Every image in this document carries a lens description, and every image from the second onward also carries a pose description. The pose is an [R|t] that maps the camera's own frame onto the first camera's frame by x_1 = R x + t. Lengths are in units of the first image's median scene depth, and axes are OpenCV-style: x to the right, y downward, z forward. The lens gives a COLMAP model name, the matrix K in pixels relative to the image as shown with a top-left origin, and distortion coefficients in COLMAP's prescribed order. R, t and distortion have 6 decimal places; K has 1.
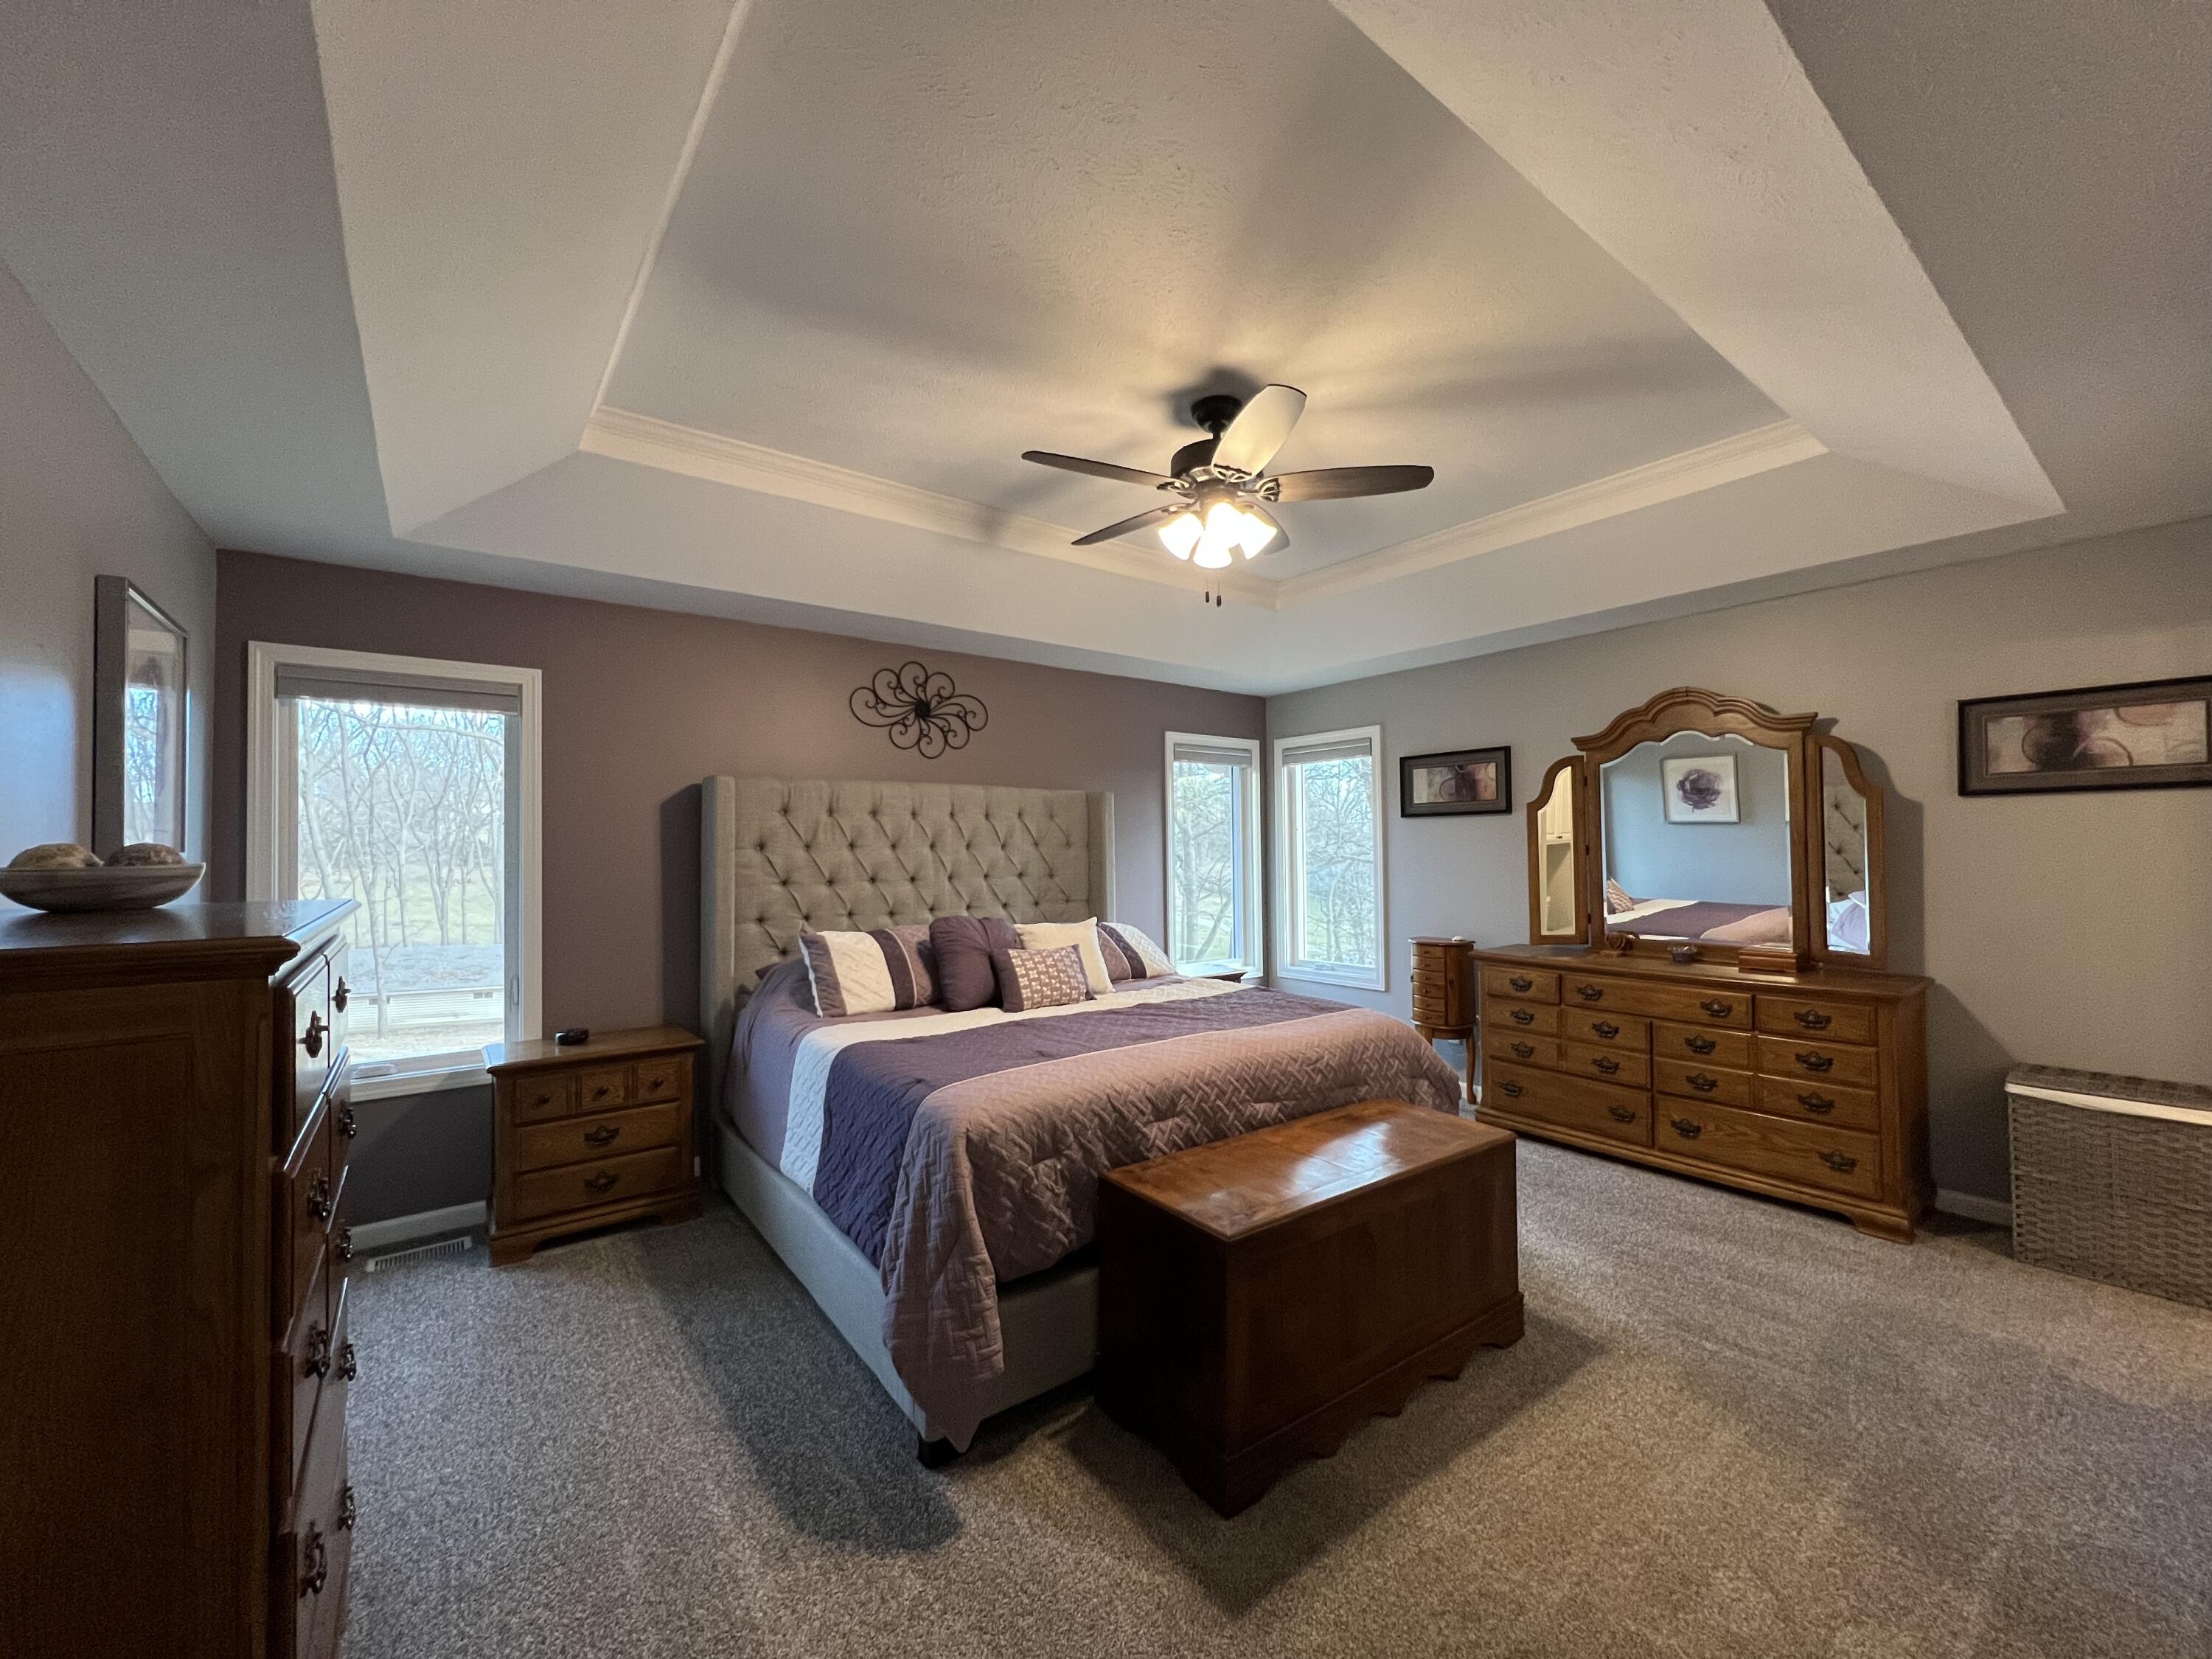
lens RADIAL K [[878.4, 0, 1106.7], [0, 878.4, 834.0], [0, 0, 1]] dist [-0.001759, 0.000108]
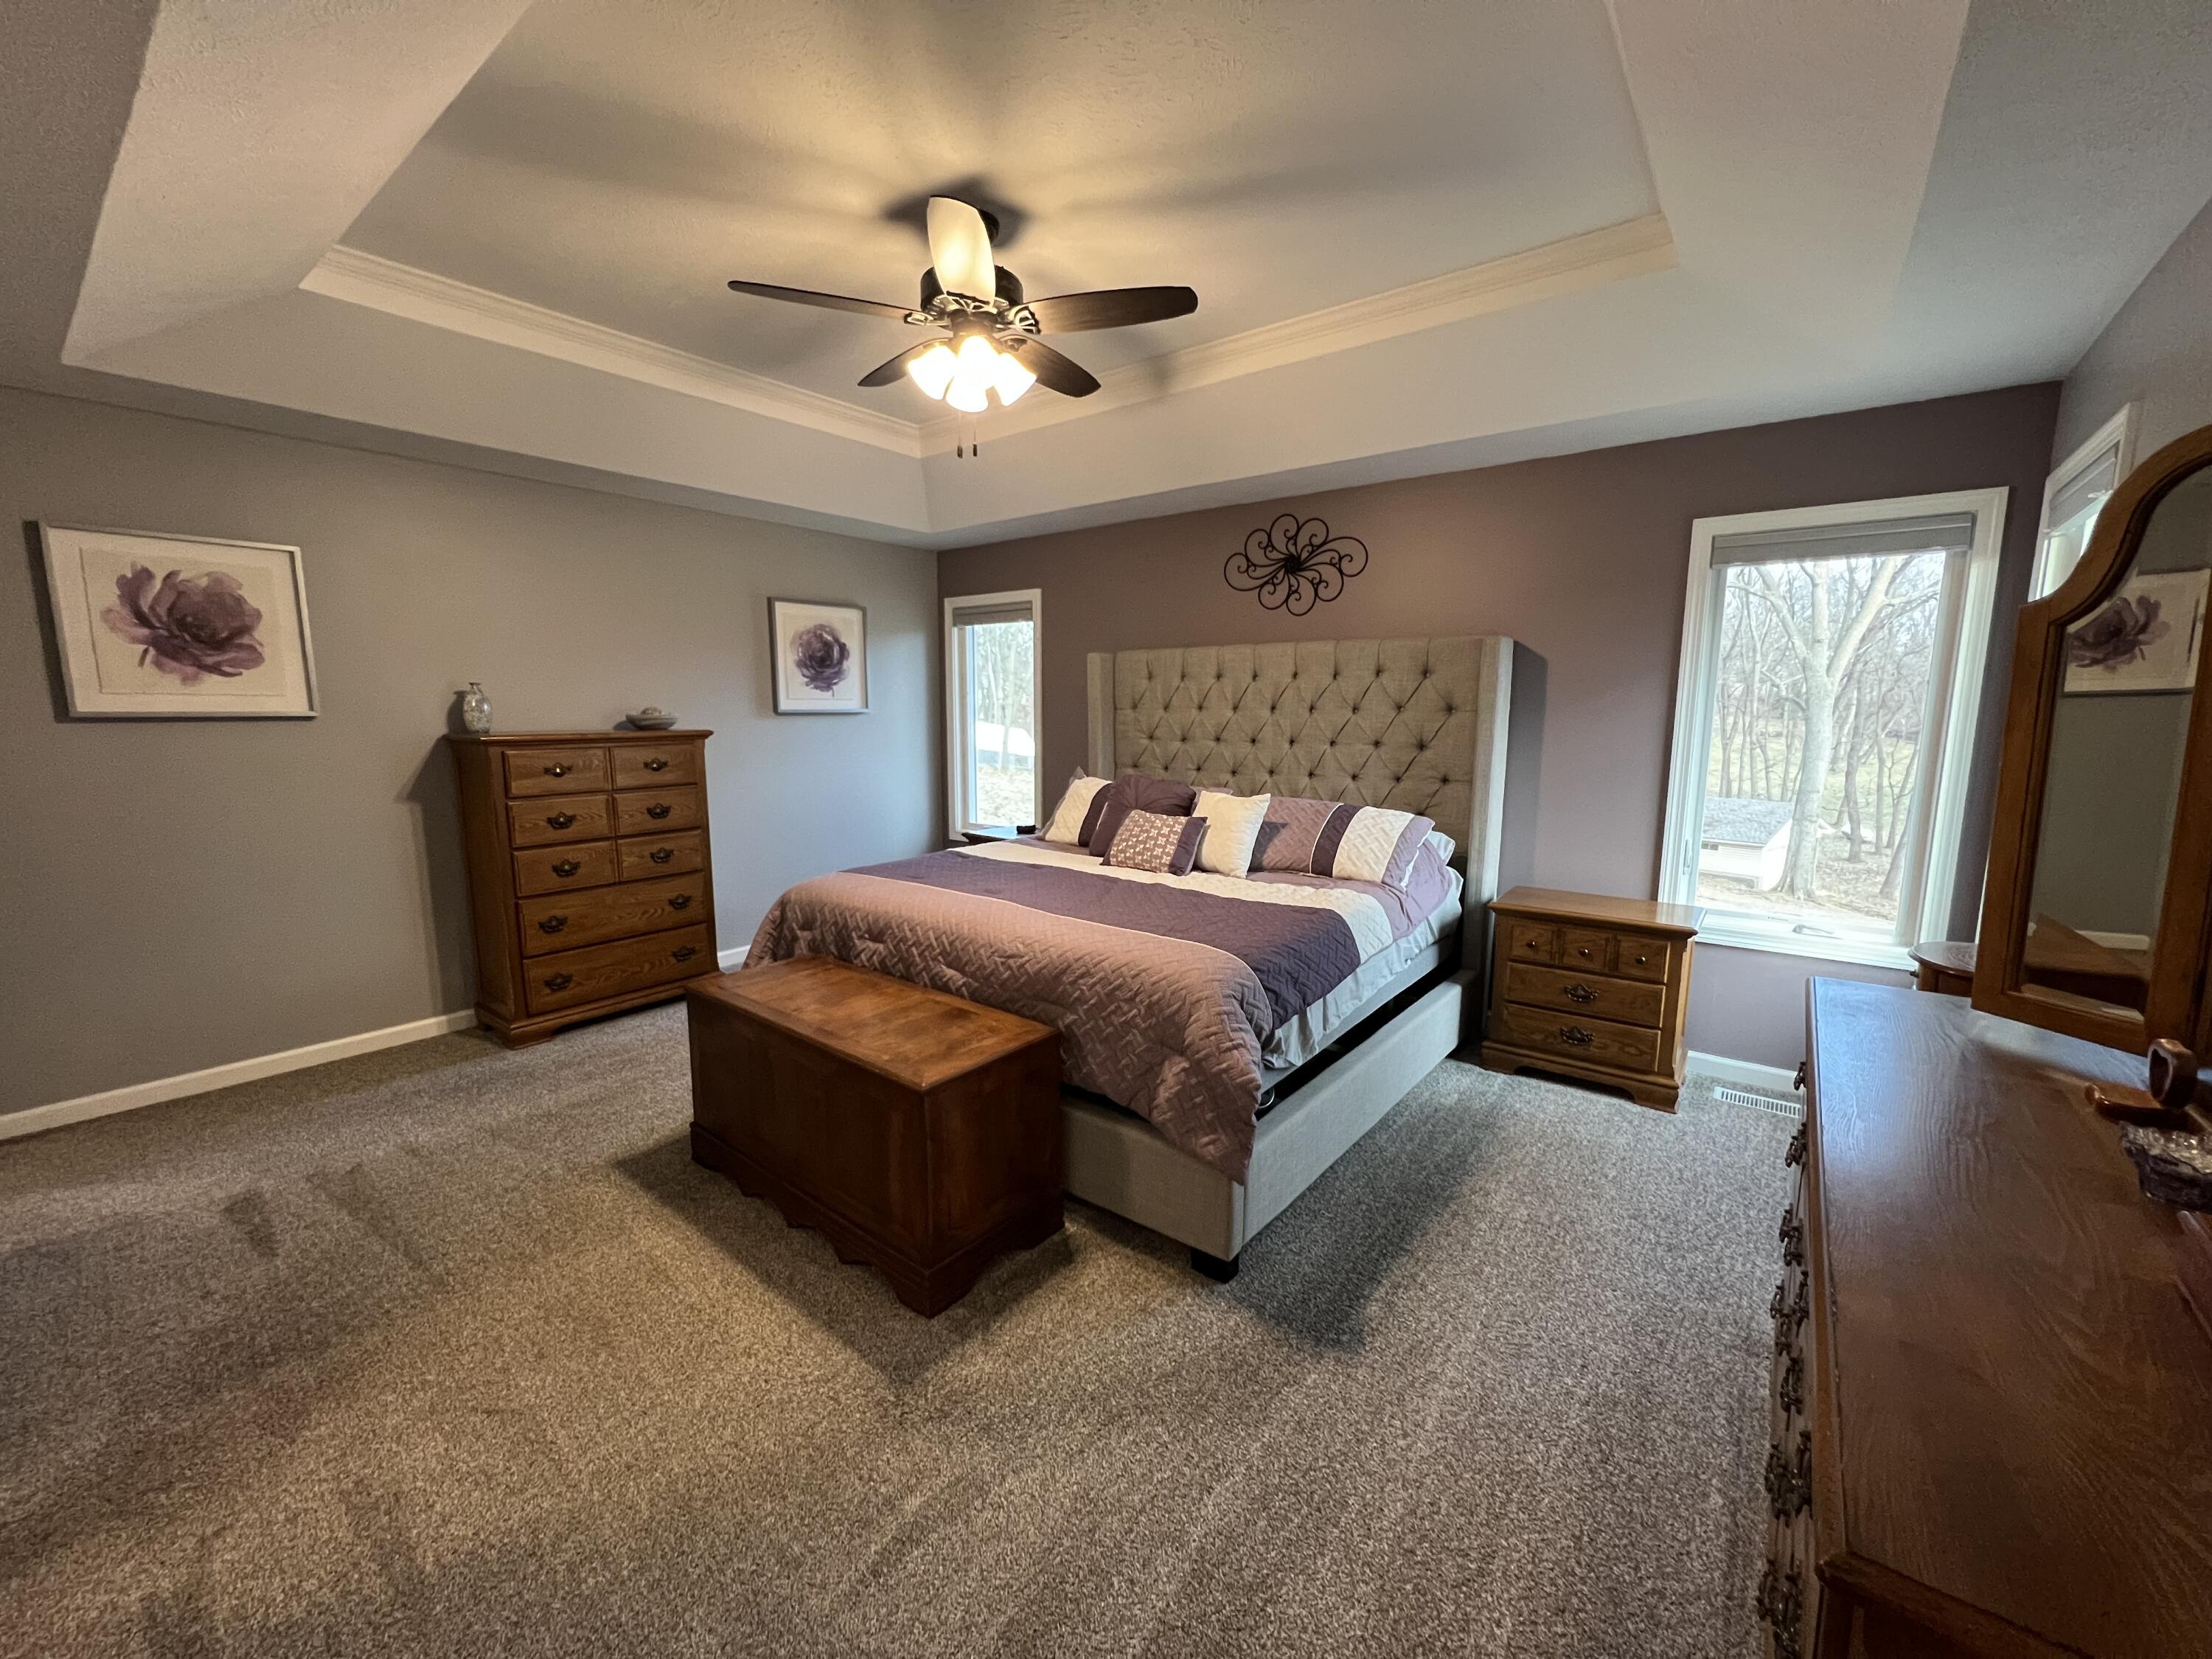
lens RADIAL K [[878.4, 0, 1106.7], [0, 878.4, 834.0], [0, 0, 1]] dist [-0.001759, 0.000108]
pose [[0.261572, 0.149605, -0.953519, 0.898023], [0.012283, 0.987318, 0.158277, -0.006885], [0.965106, -0.053113, 0.256417, 0.703464]]
